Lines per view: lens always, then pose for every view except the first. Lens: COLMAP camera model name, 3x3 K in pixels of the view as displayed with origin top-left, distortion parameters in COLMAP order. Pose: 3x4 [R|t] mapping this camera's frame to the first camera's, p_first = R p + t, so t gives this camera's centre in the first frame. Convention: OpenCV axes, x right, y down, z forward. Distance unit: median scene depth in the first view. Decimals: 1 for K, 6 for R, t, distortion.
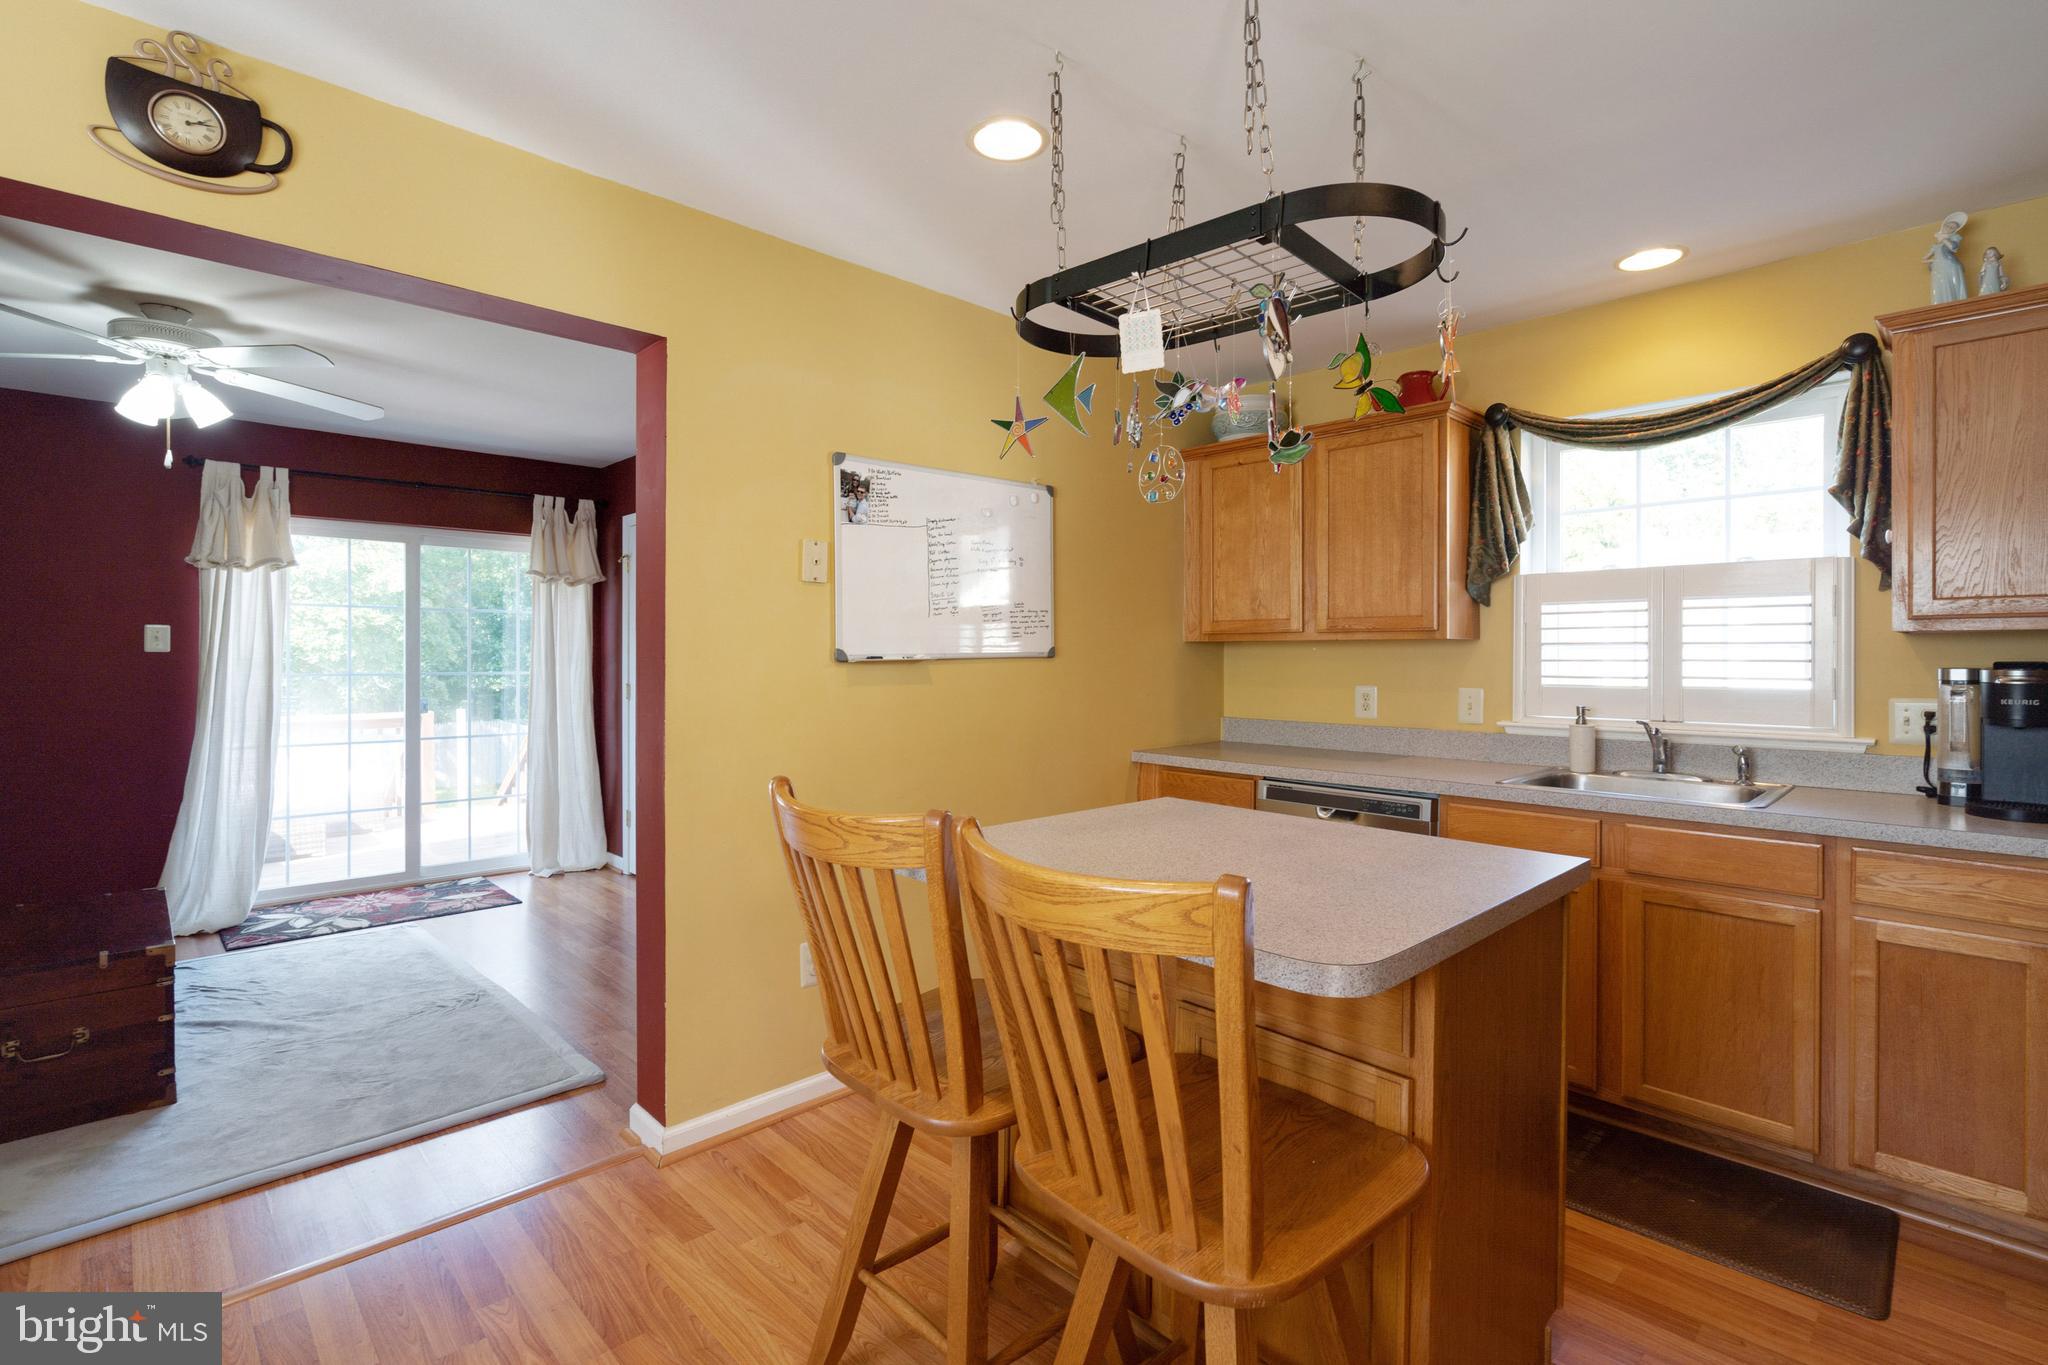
lens RADIAL K [[948.0, 0, 1024.0], [0, 948.0, 682.5], [0, 0, 1]] dist [-0.001126, 0.000466]
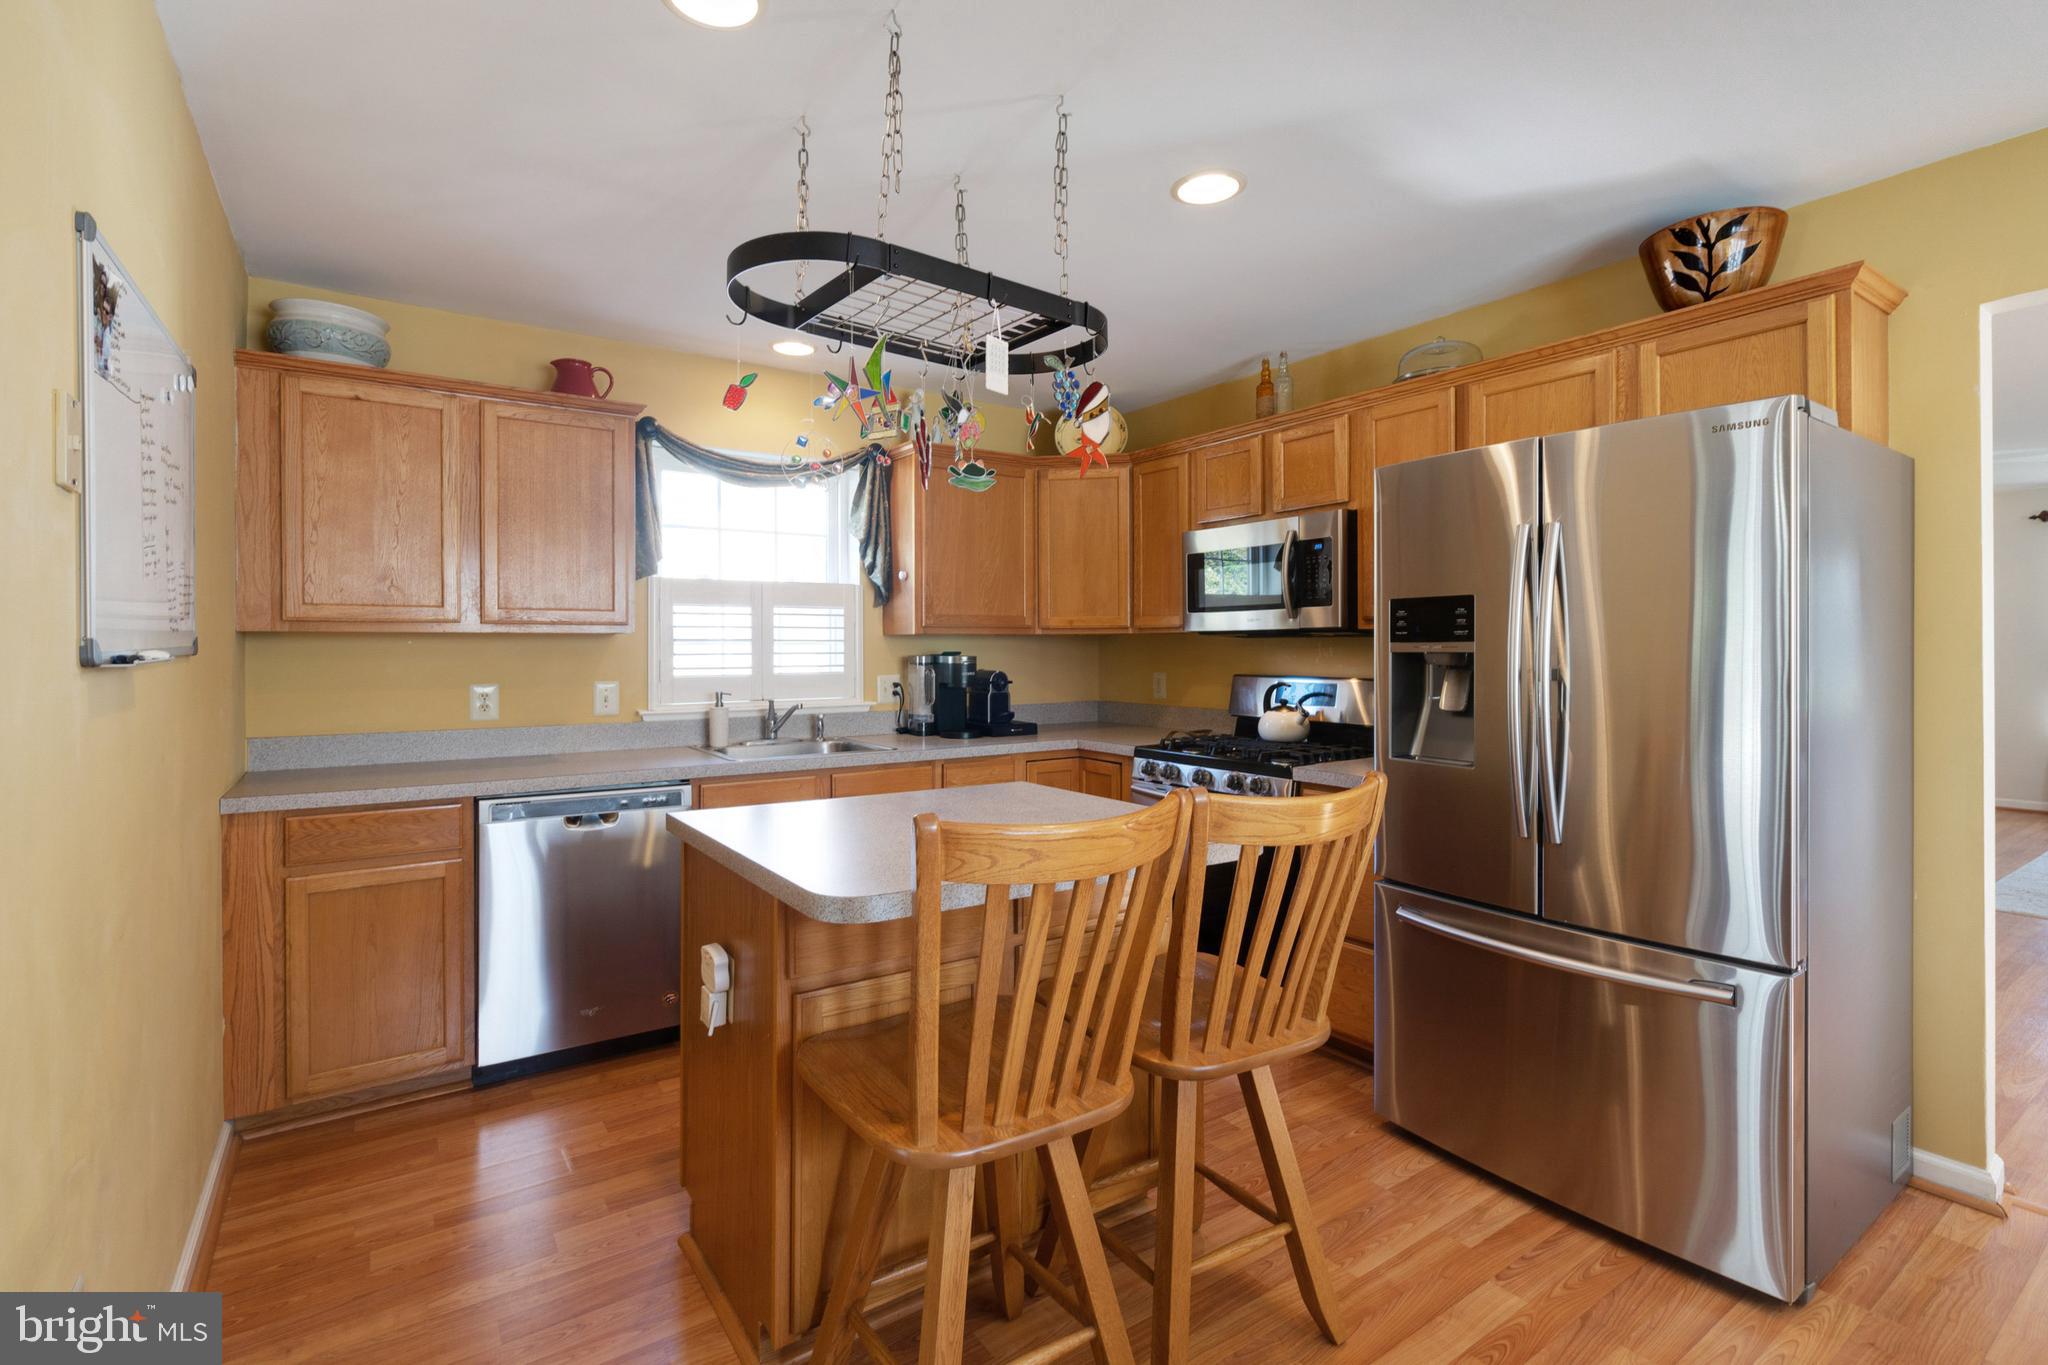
lens RADIAL K [[932.1, 0, 1023.7], [0, 932.1, 677.8], [0, 0, 1]] dist [0.000473, 0.000507]
pose [[0.170147, -0.033196, 0.984859, -0.677880], [0.031691, 0.999100, 0.028201, -0.017995], [-0.984909, 0.026413, 0.171046, 0.564154]]
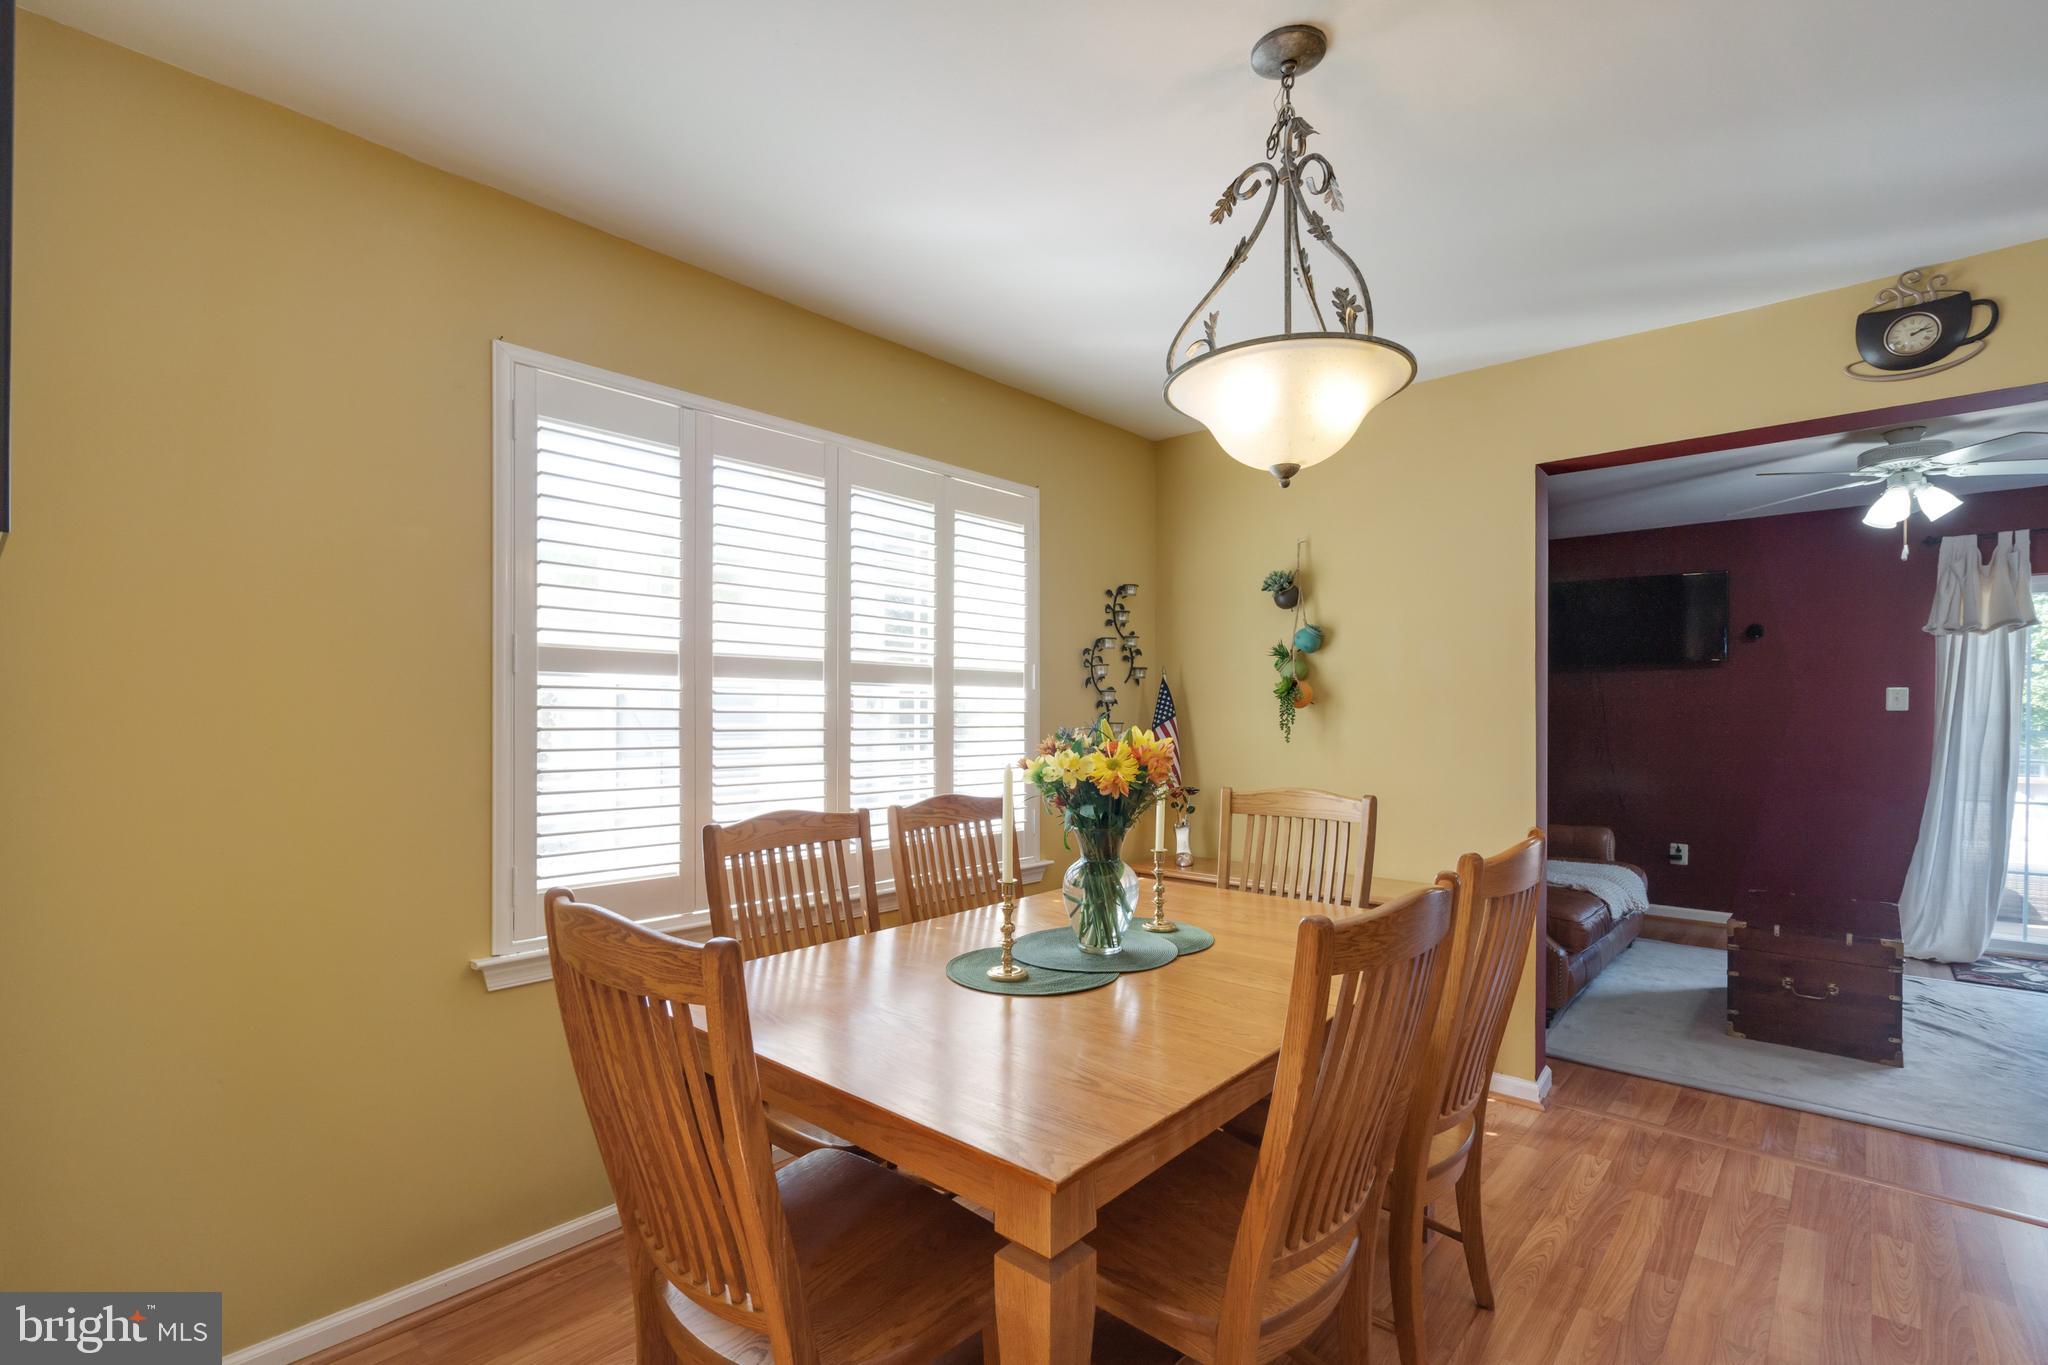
lens RADIAL K [[945.8, 0, 1022.5], [0, 945.8, 697.8], [0, 0, 1]] dist [0.000856, 0.000759]
pose [[0.078597, -0.016567, -0.996769, 0.137211], [-0.027312, 0.999451, -0.018765, 0.002900], [0.996532, 0.028699, 0.078102, -0.138489]]
